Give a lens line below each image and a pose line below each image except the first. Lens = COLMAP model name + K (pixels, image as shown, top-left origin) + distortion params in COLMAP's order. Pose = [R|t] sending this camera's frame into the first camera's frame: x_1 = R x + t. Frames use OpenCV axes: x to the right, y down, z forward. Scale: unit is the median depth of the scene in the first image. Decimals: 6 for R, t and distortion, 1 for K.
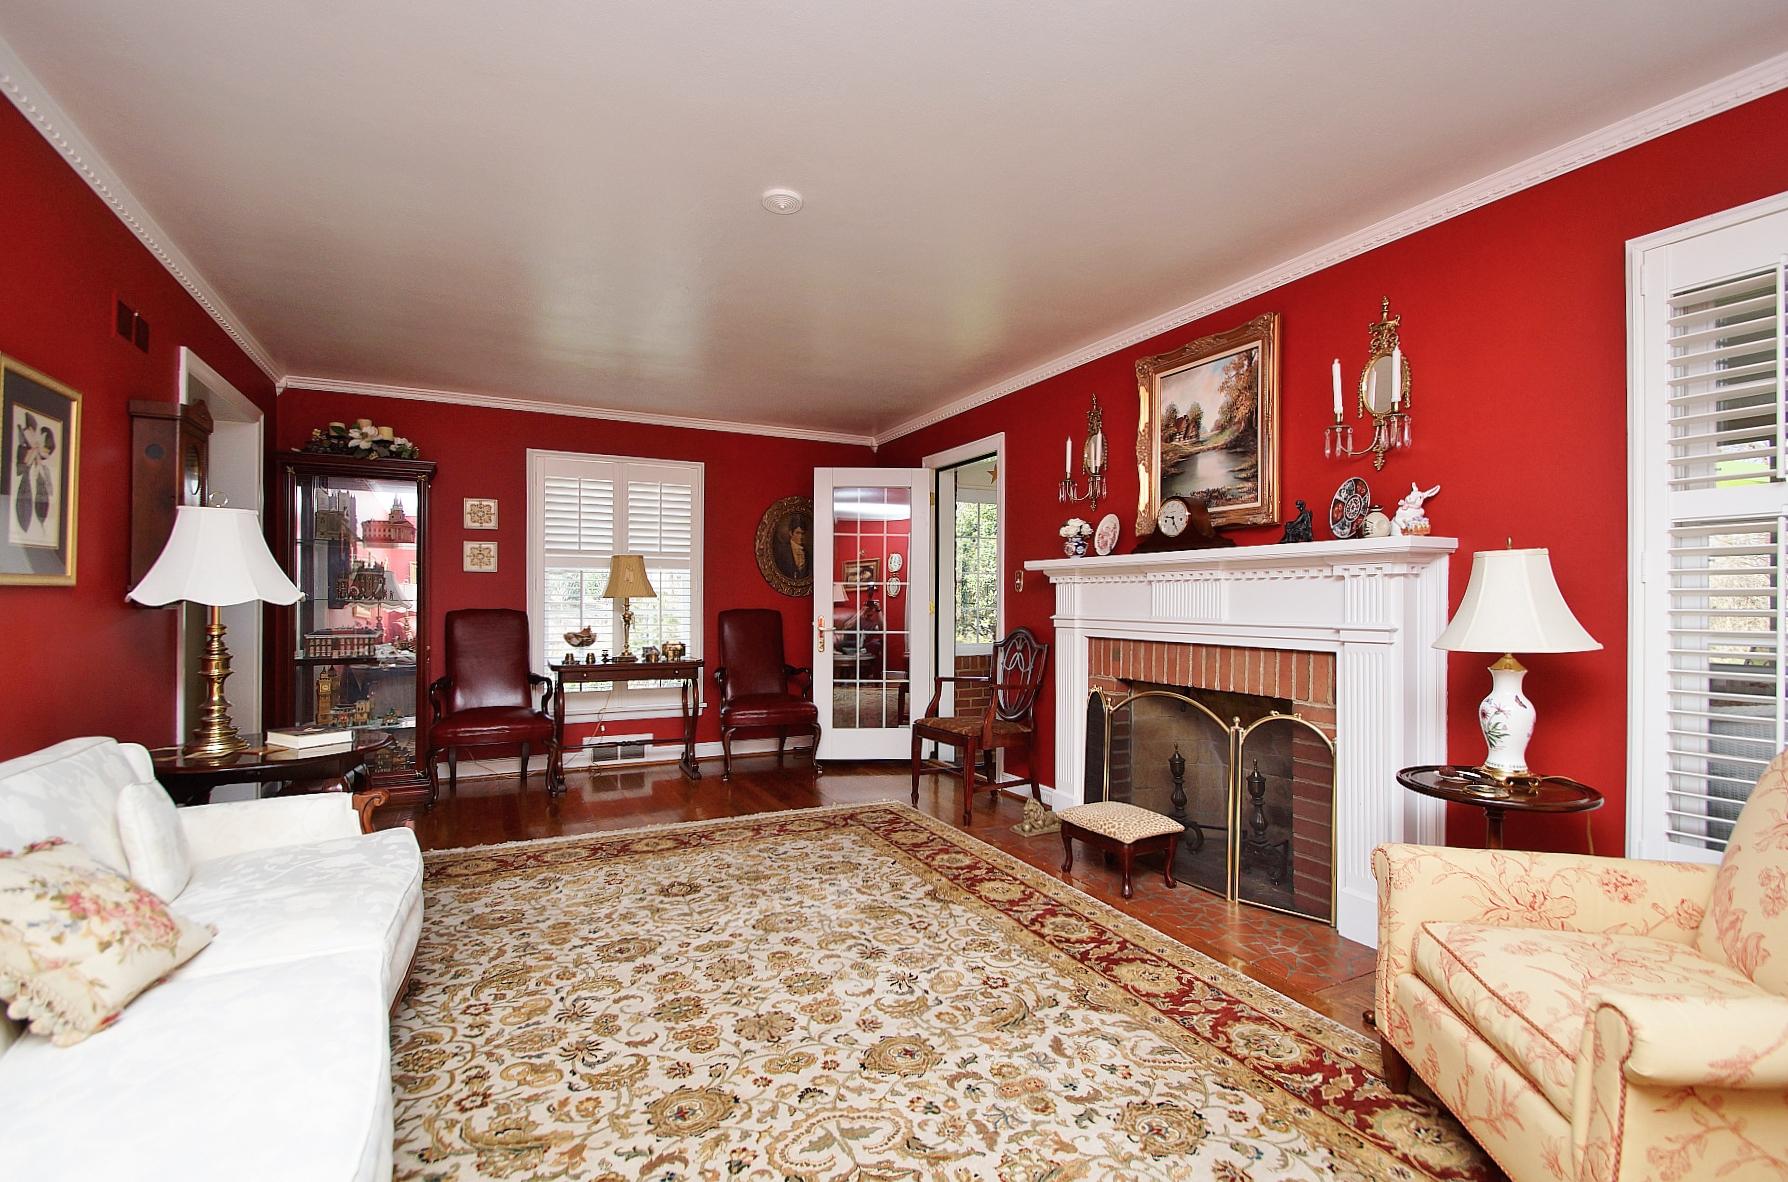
lens RADIAL K [[798.0, 0, 885.0], [0, 798.0, 599.0], [0, 0, 1]] dist [0.013015, -0.020266]
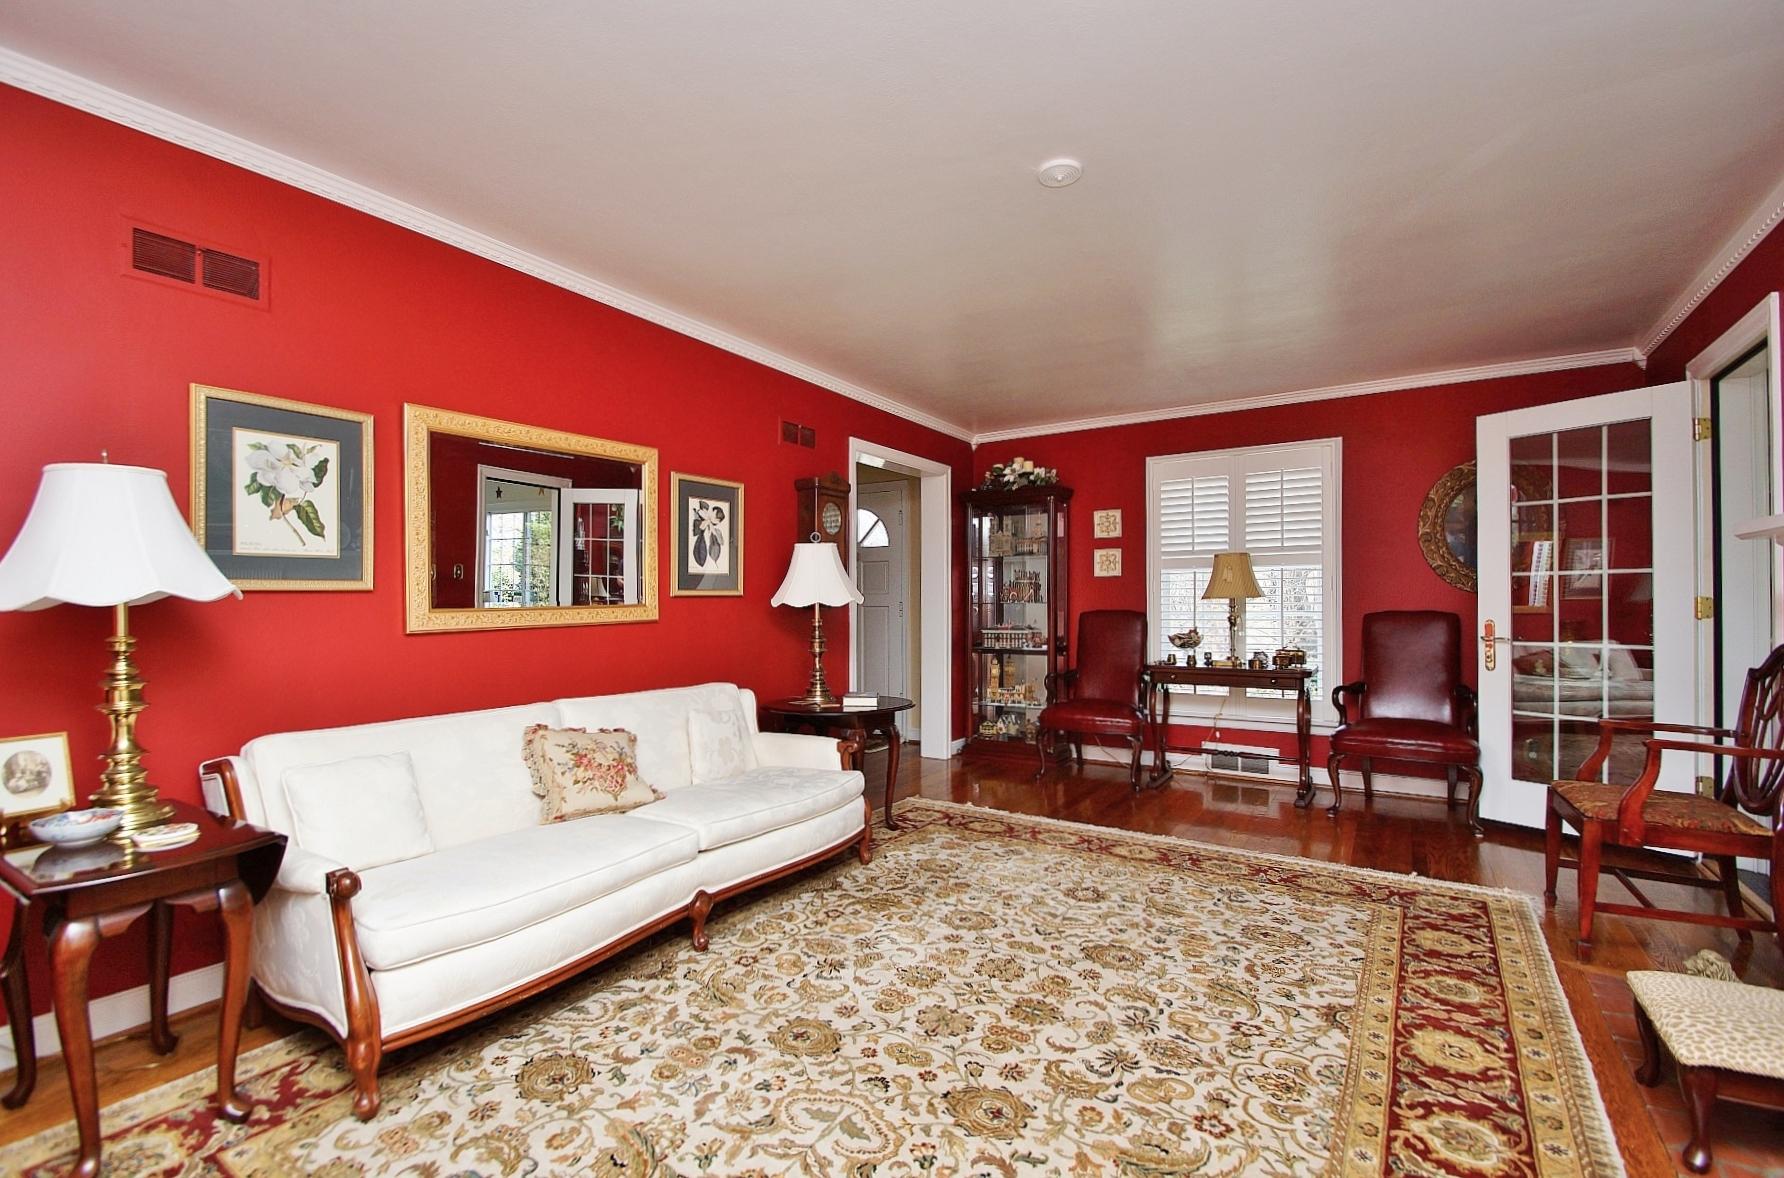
lens RADIAL K [[796.2, 0, 883.0], [0, 796.2, 597.0], [0, 0, 1]] dist [0.013015, -0.020266]
pose [[0.500129, -0.013611, -0.865844, 0.437756], [0.008100, 0.999906, -0.011040, 0.005777], [0.865913, -0.001492, 0.500192, 0.271988]]
